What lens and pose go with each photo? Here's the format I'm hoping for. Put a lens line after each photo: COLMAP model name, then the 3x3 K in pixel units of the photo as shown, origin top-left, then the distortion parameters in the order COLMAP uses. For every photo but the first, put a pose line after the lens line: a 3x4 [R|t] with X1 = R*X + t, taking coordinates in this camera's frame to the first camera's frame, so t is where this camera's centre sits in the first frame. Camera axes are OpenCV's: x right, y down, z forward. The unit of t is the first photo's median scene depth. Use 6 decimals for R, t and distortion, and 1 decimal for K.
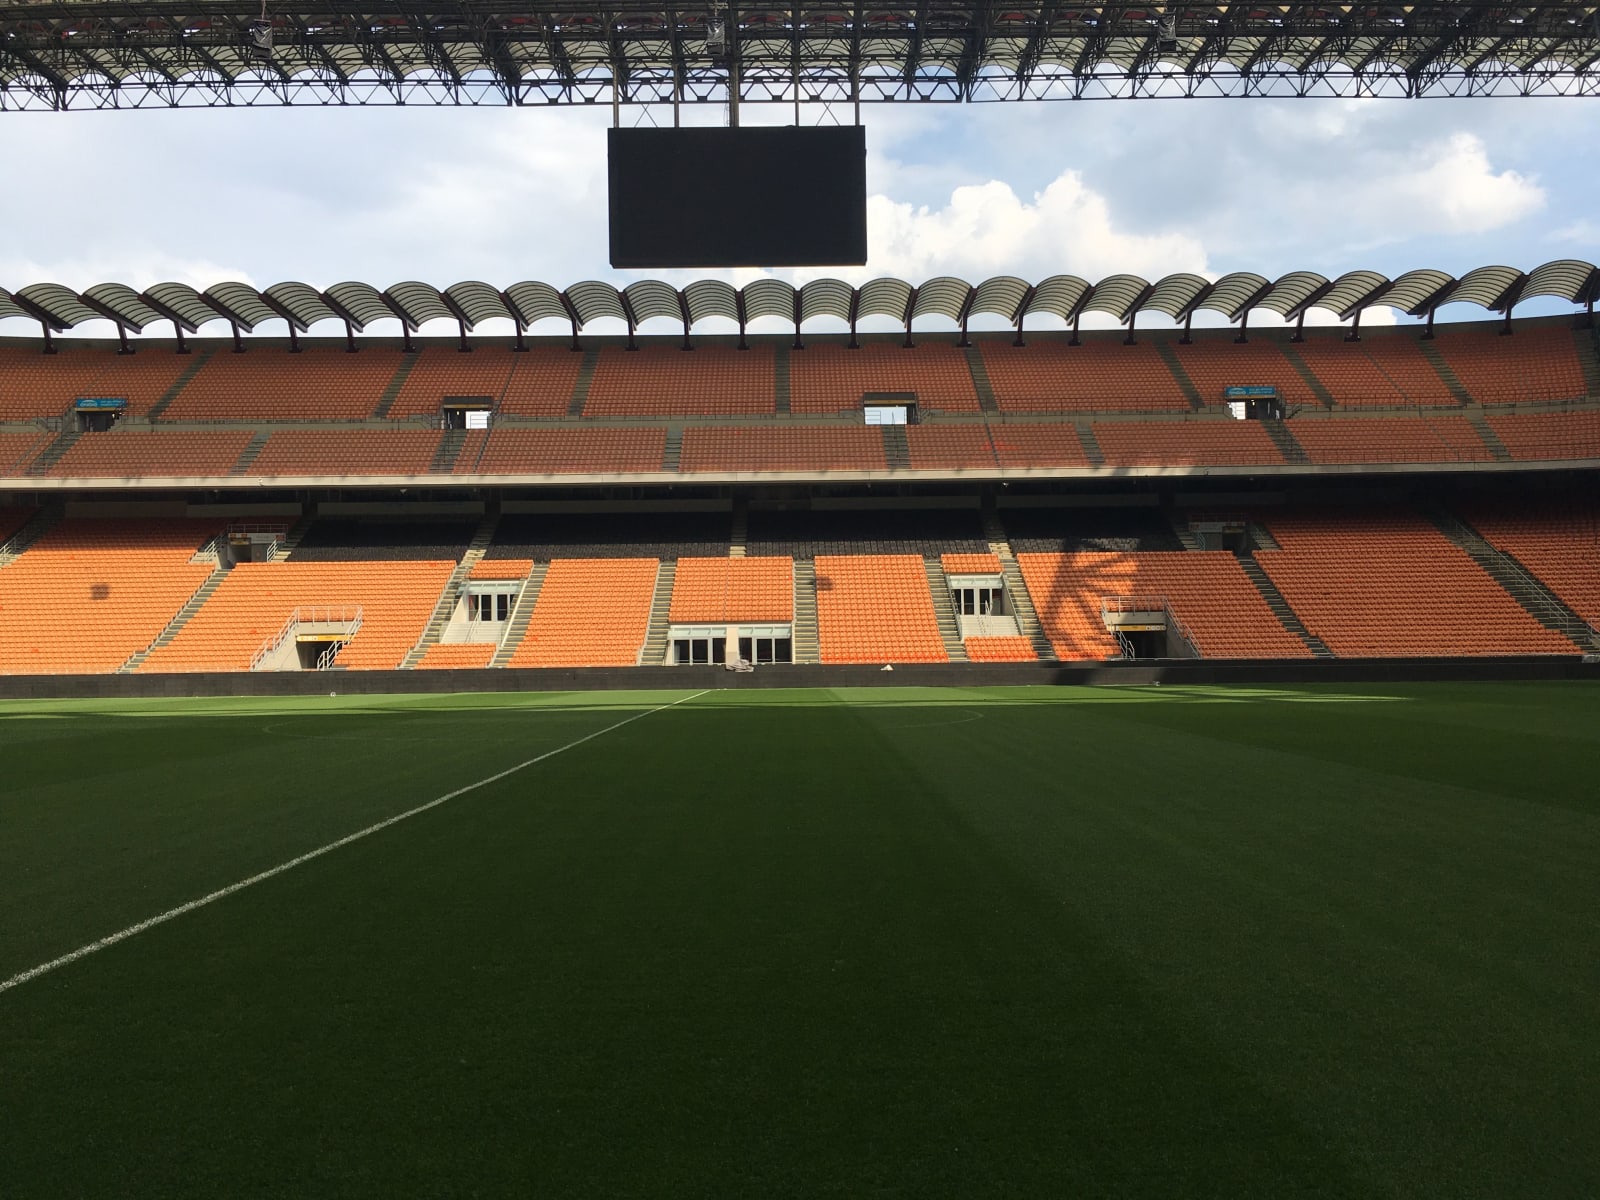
lens RADIAL K [[1382.0, 0, 801.0], [0, 1382.0, 578.8], [0, 0, 1]] dist [0.084241, -0.127313]
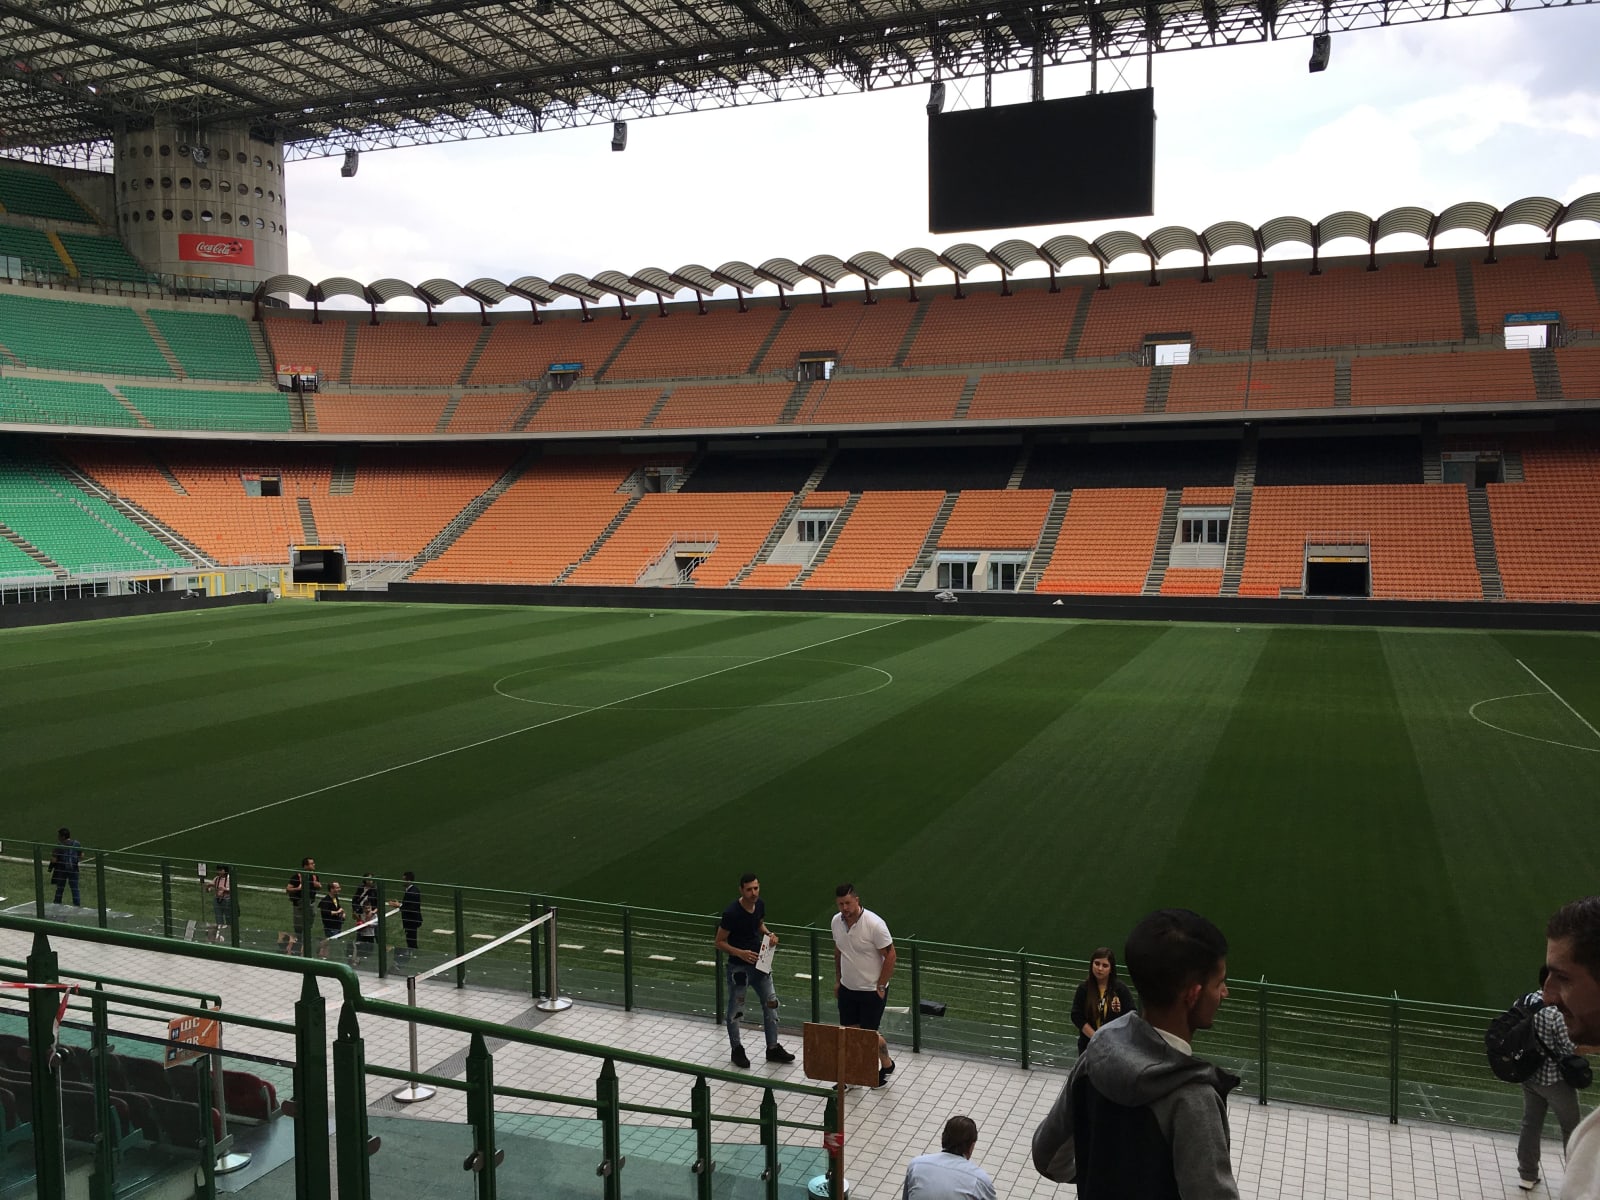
lens RADIAL K [[1377.1, 0, 798.4], [0, 1377.1, 594.9], [0, 0, 1]] dist [0.084225, -0.123959]
pose [[0.929396, 0.032874, -0.367618, 0.211243], [0.016532, 0.991318, 0.130443, -0.077565], [0.368714, -0.127311, 0.920783, -0.180959]]
